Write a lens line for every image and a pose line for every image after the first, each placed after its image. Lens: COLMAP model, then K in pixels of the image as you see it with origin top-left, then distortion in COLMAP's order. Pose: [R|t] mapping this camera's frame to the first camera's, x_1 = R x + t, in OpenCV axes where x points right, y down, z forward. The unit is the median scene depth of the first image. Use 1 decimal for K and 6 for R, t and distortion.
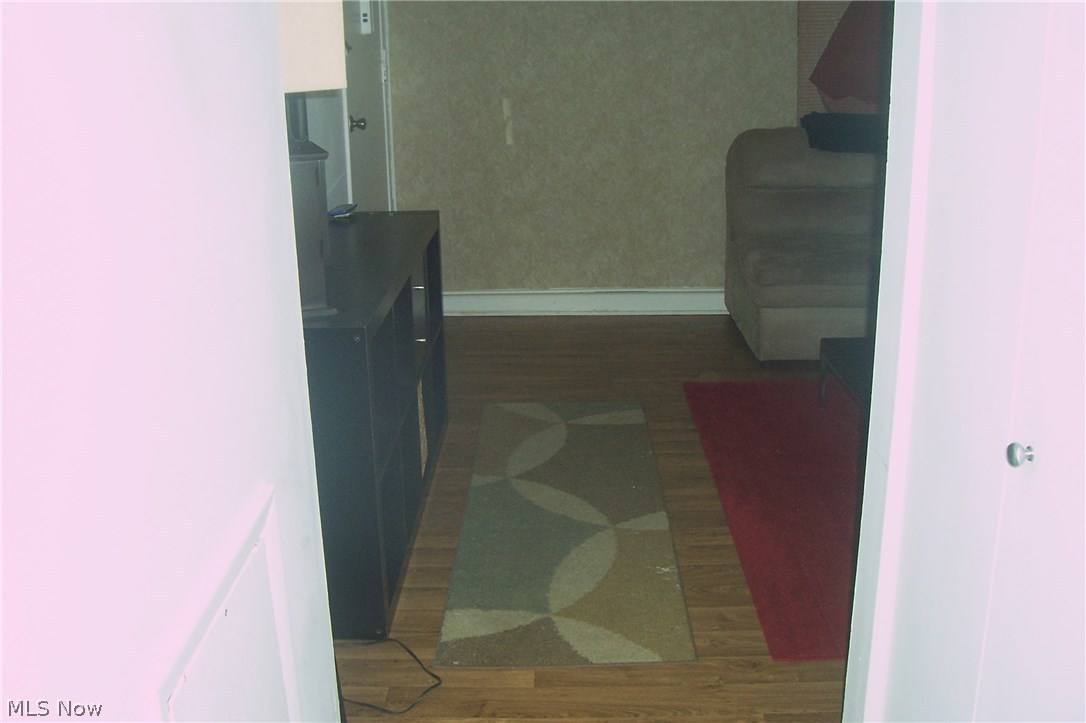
lens RADIAL K [[1109.2, 0, 543.0], [0, 1109.2, 361.5], [0, 0, 1]] dist [-0.207396, 0.253613]
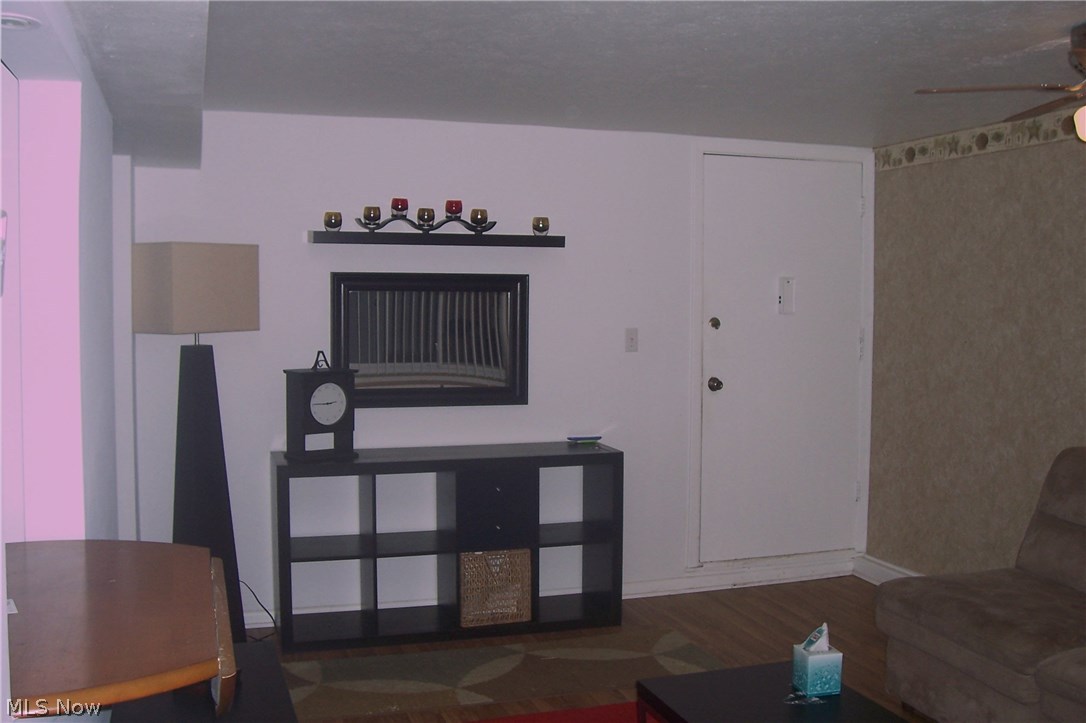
lens RADIAL K [[1109.2, 0, 543.0], [0, 1109.2, 361.5], [0, 0, 1]] dist [-0.207396, 0.253613]
pose [[0.323265, 0.075354, -0.943303, 1.149924], [-0.295527, 0.955008, -0.024987, -0.191669], [0.898979, 0.286849, 0.330990, 0.512935]]
